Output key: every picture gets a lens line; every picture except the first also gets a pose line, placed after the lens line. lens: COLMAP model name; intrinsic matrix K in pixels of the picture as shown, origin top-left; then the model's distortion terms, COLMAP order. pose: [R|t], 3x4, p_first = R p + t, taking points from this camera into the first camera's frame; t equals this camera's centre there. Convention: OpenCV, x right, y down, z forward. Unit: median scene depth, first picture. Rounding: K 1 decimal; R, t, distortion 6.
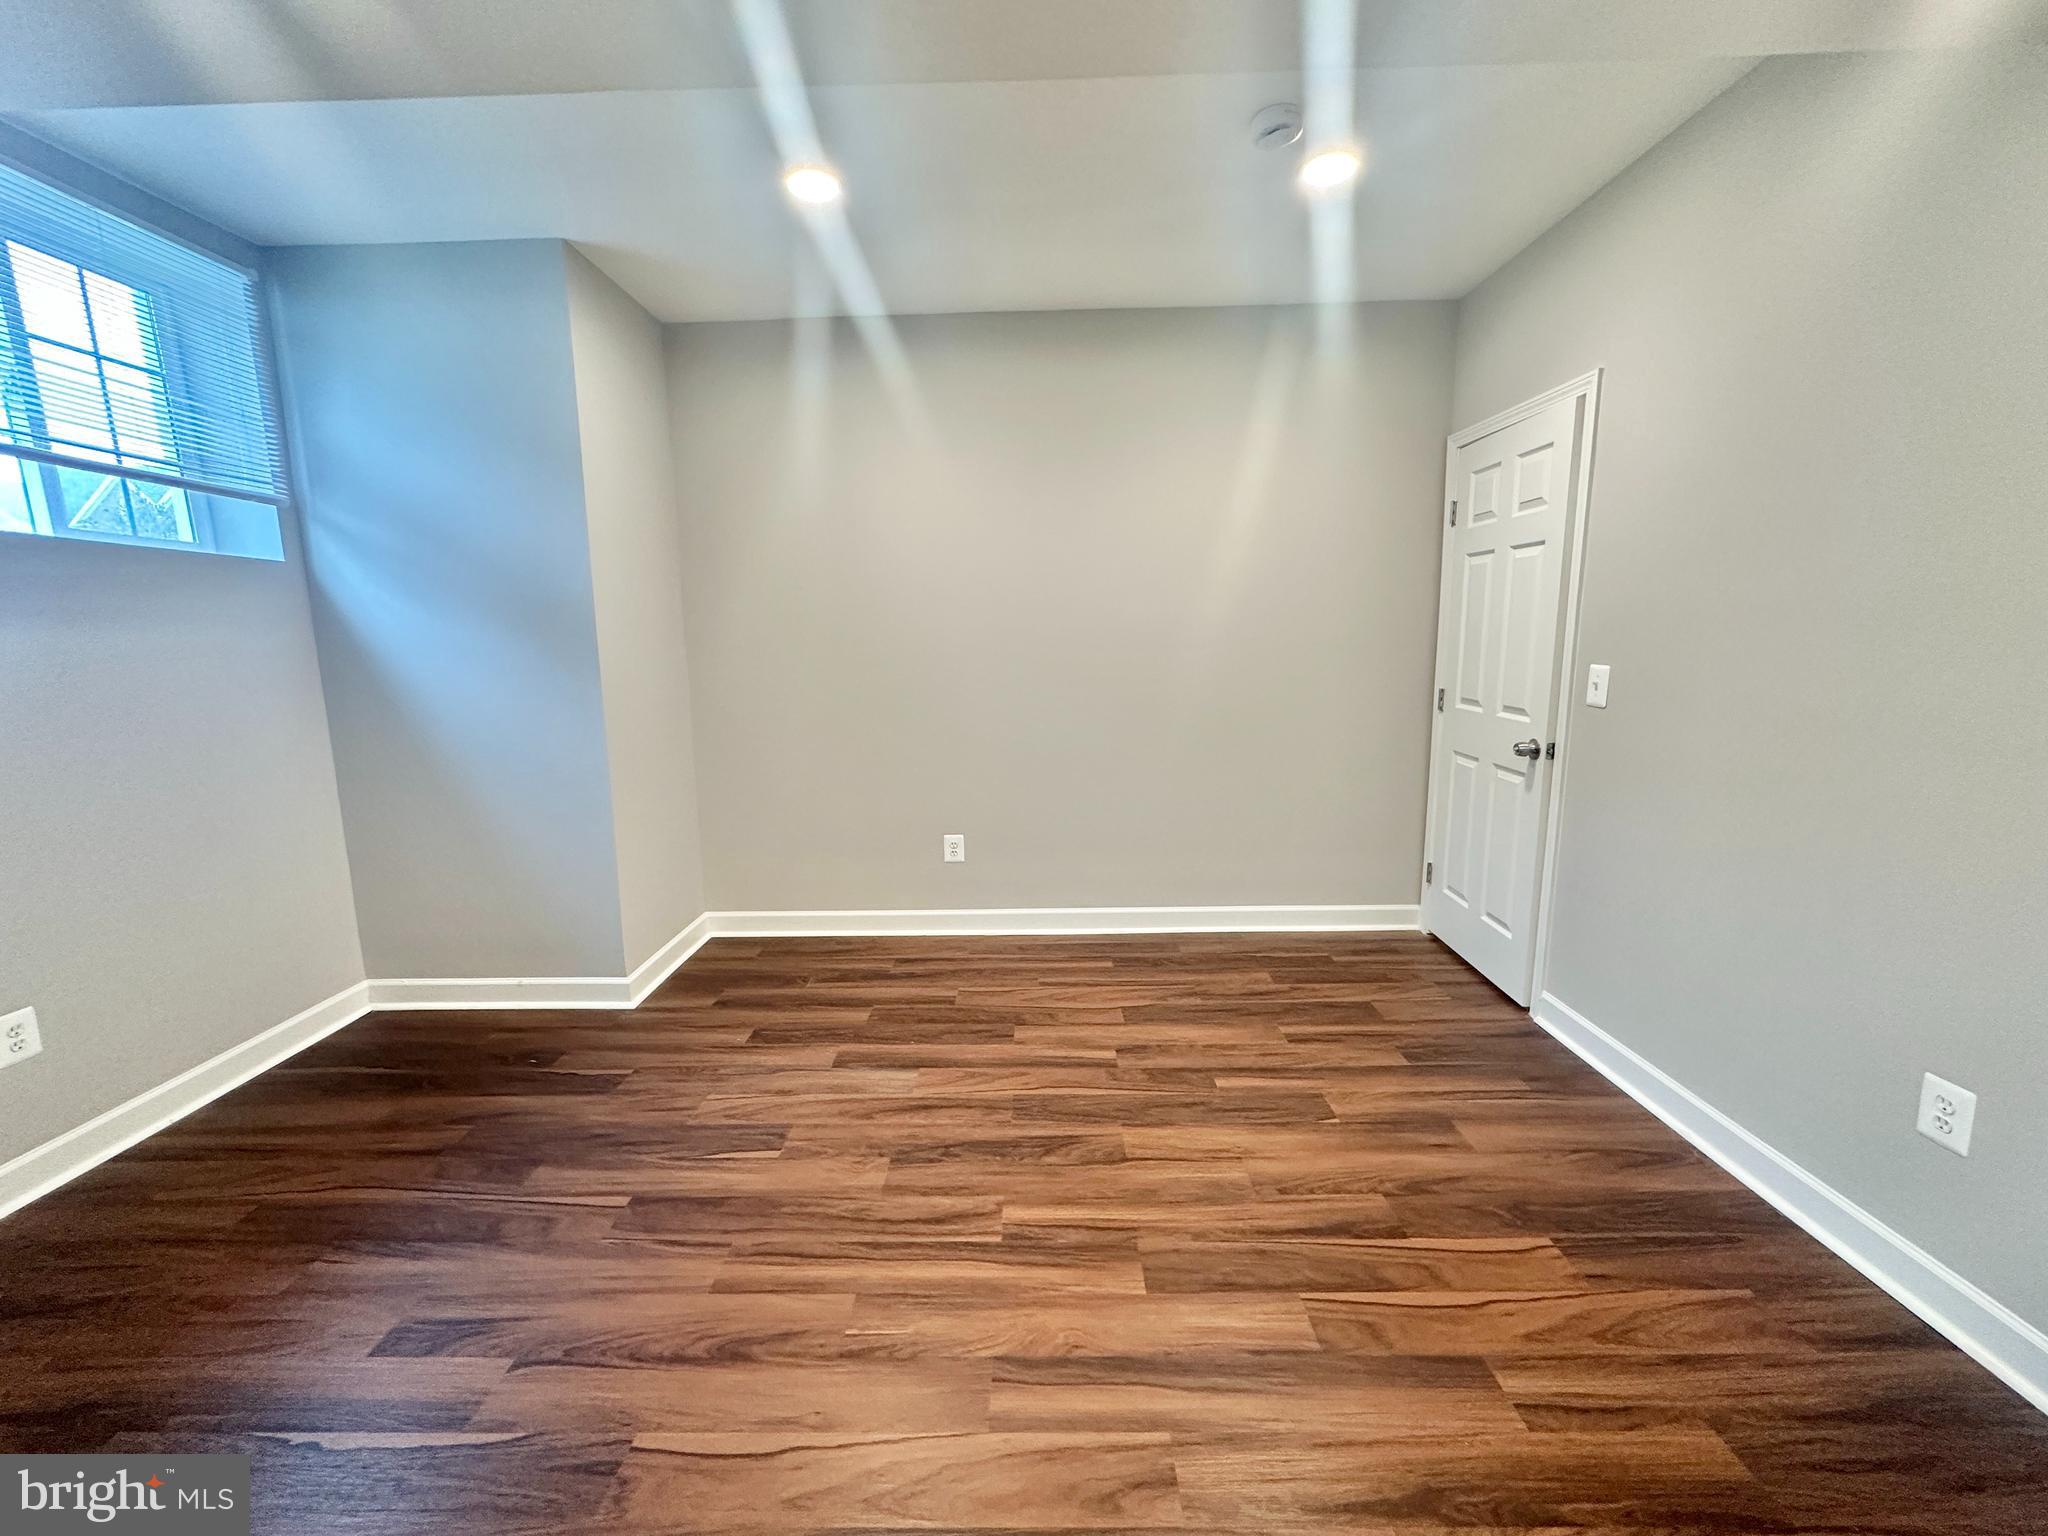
lens RADIAL K [[812.8, 0, 1021.6], [0, 812.8, 775.7], [0, 0, 1]] dist [-0.002905, 0.000060]
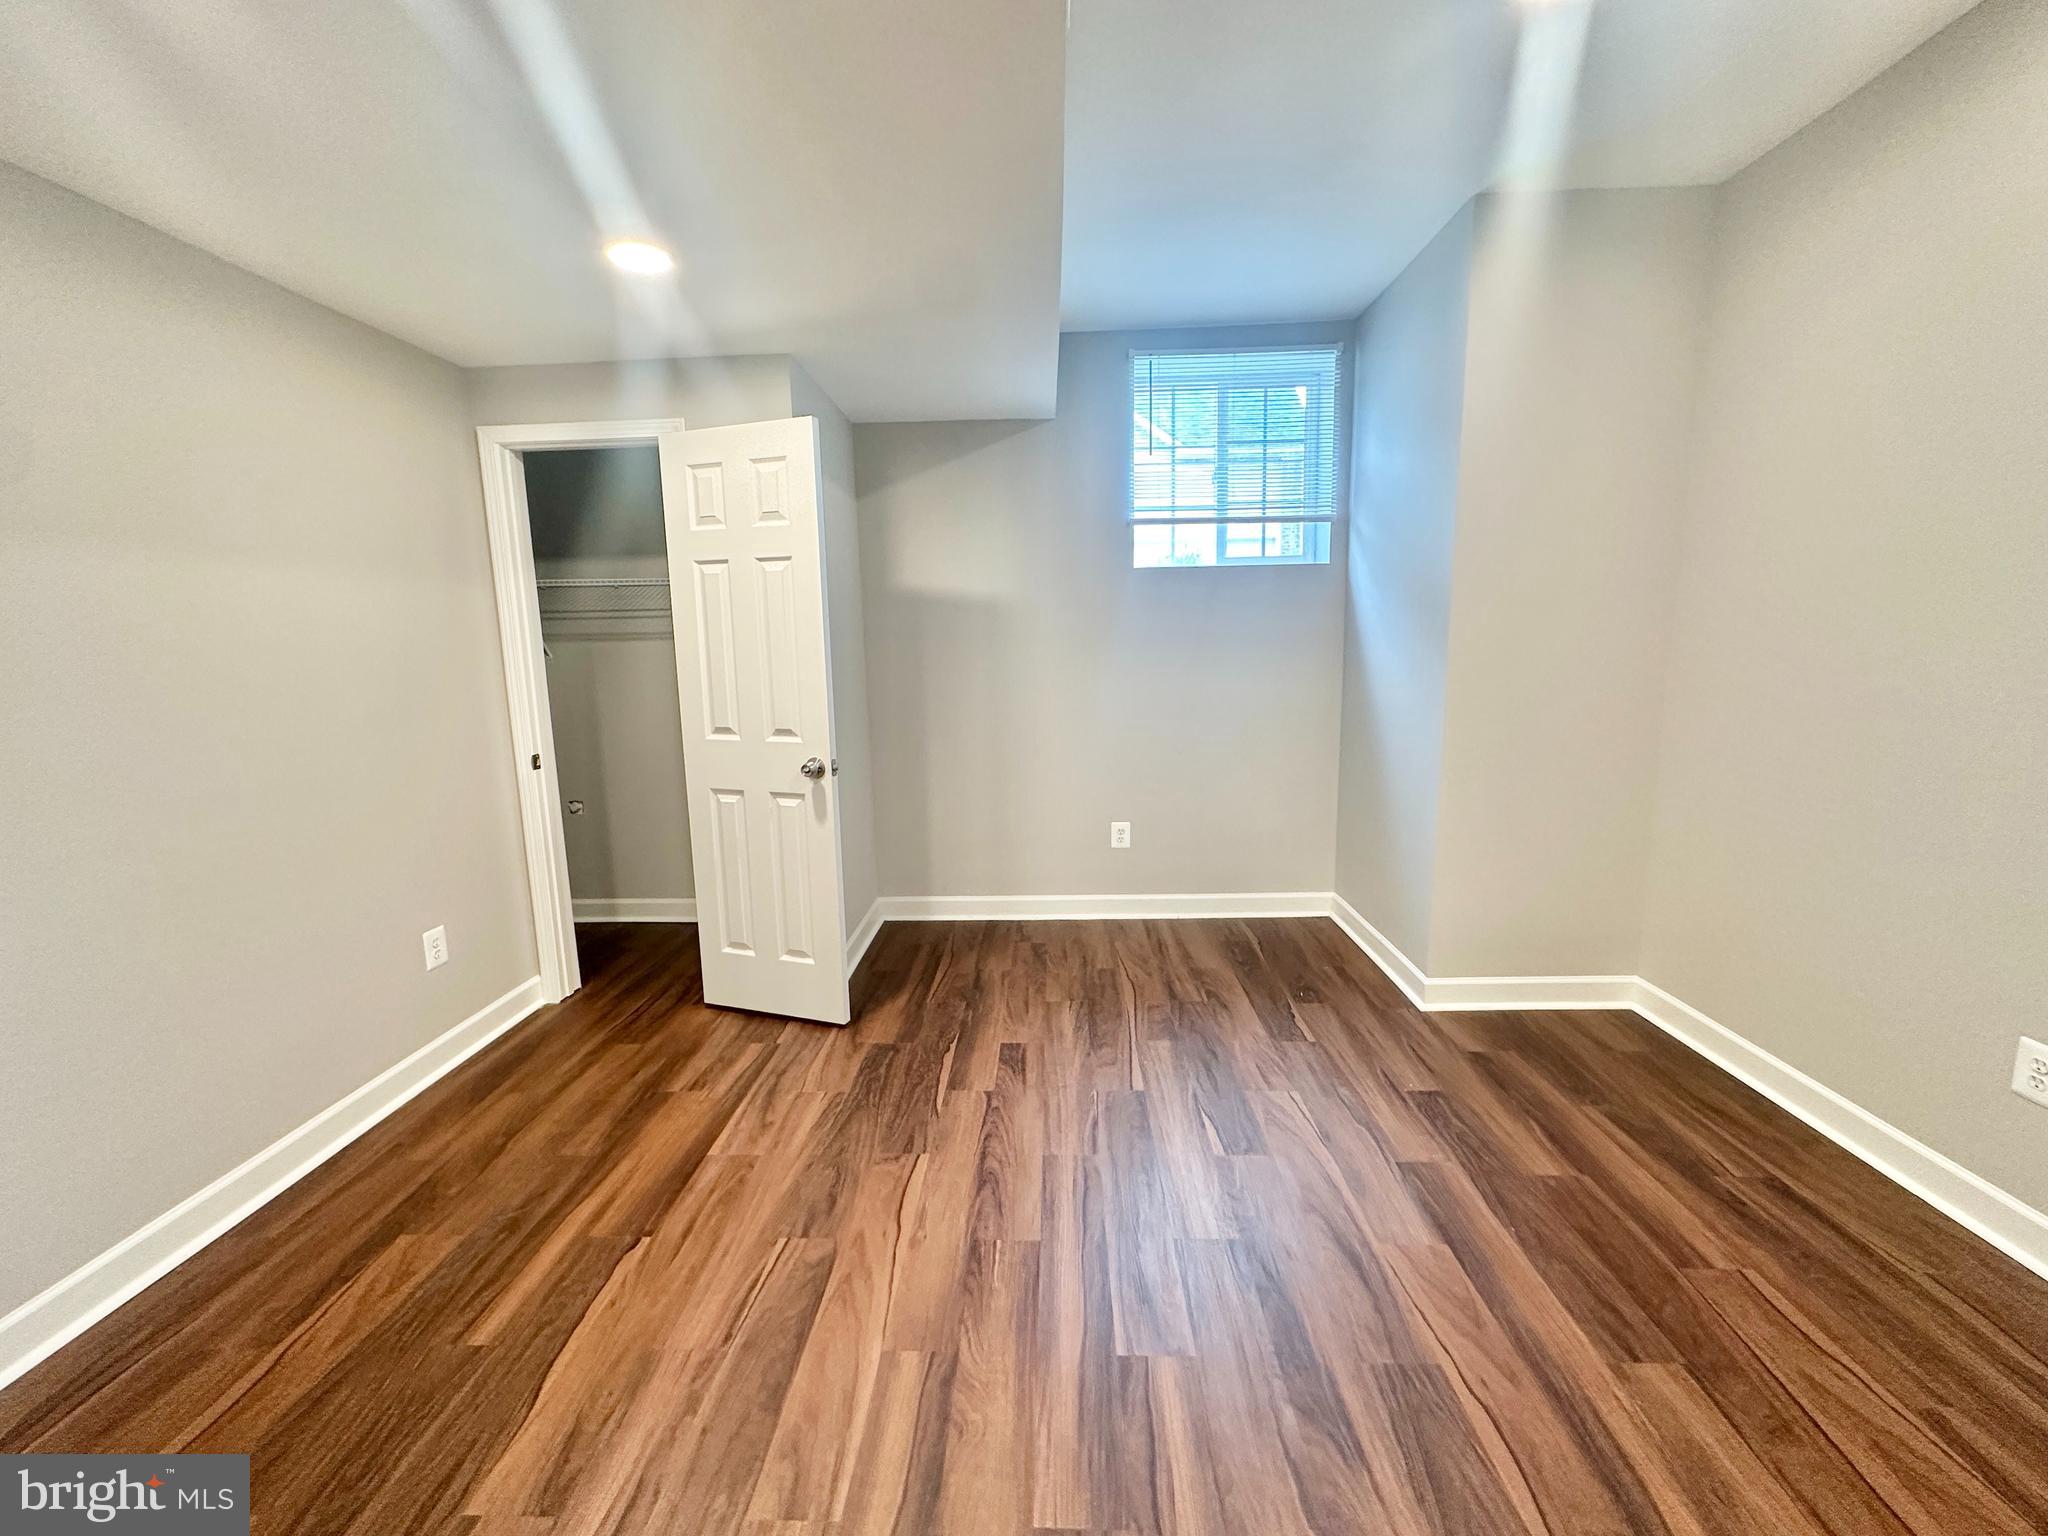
lens RADIAL K [[812.8, 0, 1023.9], [0, 812.8, 765.2], [0, 0, 1]] dist [-0.002905, 0.000060]
pose [[-0.021273, 0.171866, -0.984891, 0.660498], [-0.142710, 0.974504, 0.173136, -0.146517], [0.989536, 0.144237, 0.003796, 0.766626]]
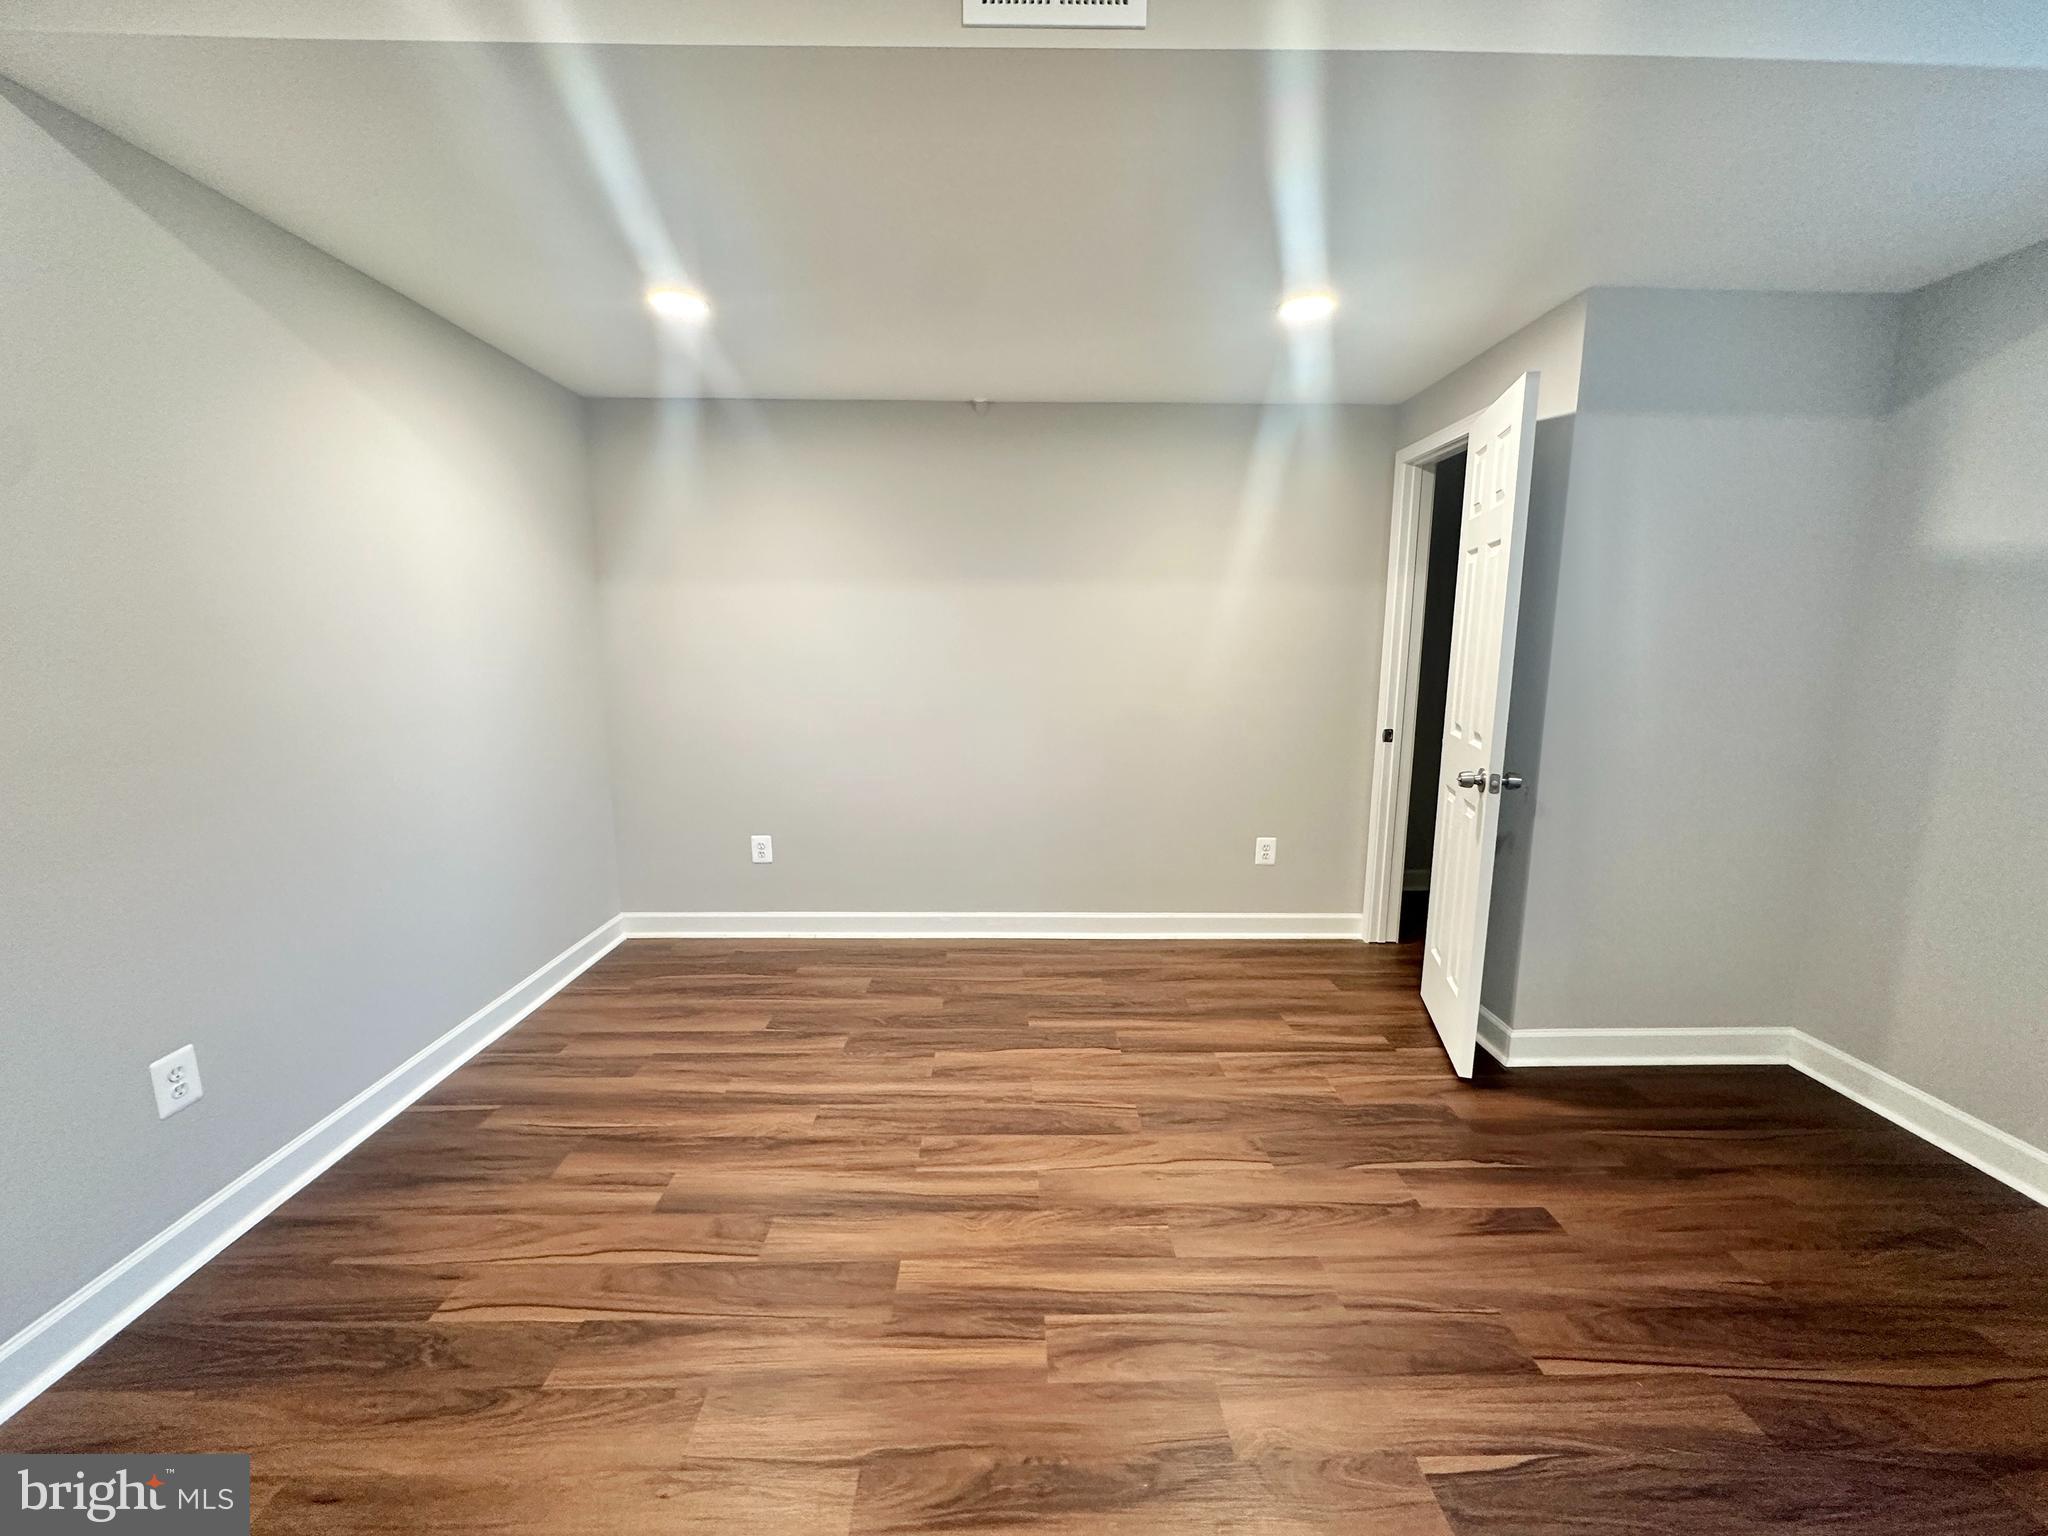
lens RADIAL K [[812.8, 0, 1020.3], [0, 812.8, 763.0], [0, 0, 1]] dist [-0.002905, 0.000060]
pose [[-0.999383, 0.018658, -0.029769, 0.015585], [0.008492, 0.950489, 0.310641, -0.260851], [0.034091, 0.310196, -0.950061, 1.559830]]
